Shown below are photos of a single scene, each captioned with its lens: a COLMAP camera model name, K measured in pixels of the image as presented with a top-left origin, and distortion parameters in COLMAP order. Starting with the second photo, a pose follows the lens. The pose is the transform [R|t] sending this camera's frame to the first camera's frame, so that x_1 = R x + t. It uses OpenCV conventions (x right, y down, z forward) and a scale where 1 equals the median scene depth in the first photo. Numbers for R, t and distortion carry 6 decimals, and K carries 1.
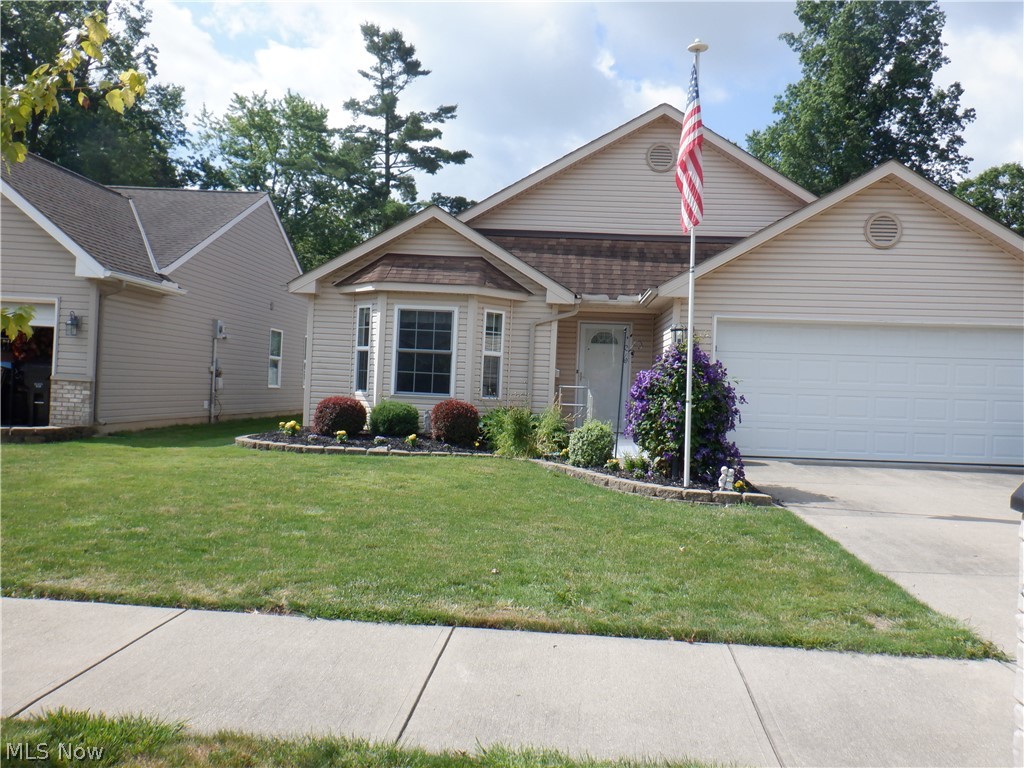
lens RADIAL K [[808.9, 0, 512.0], [0, 808.9, 384.0], [0, 0, 1]] dist [0.052386, -0.011076]
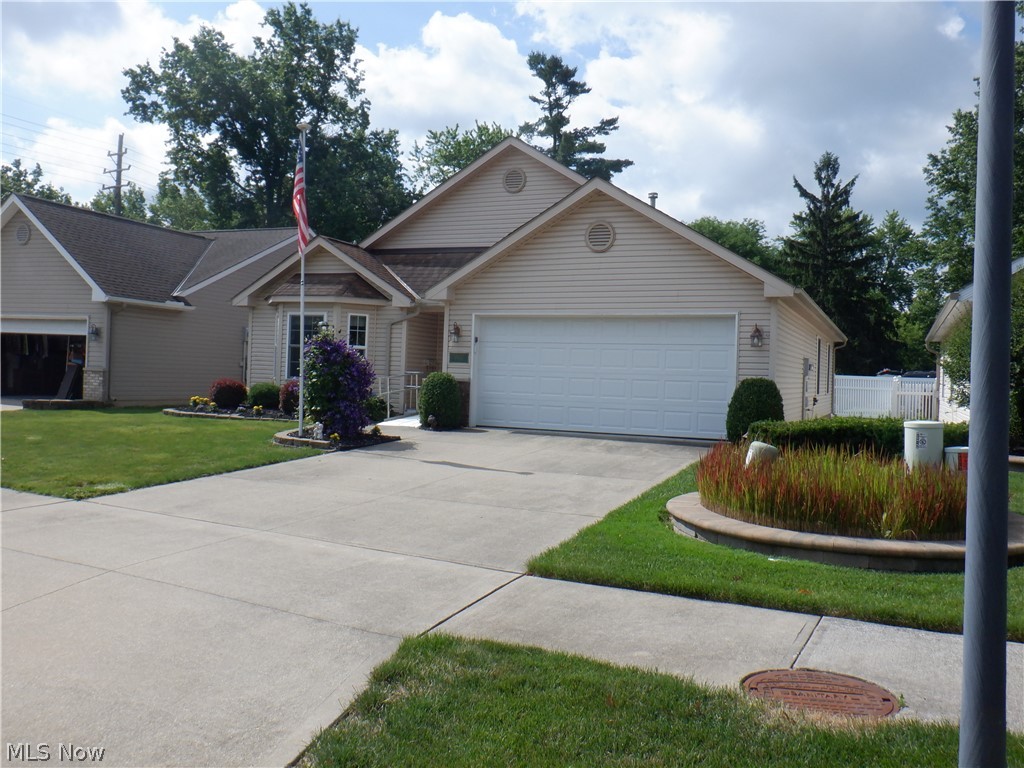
lens RADIAL K [[808.9, 0, 512.0], [0, 808.9, 384.0], [0, 0, 1]] dist [0.052386, -0.011076]
pose [[0.939650, -0.005384, -0.342095, 0.586685], [0.003847, 0.999979, -0.005170, 0.026151], [0.342116, 0.003542, 0.939651, -0.121663]]
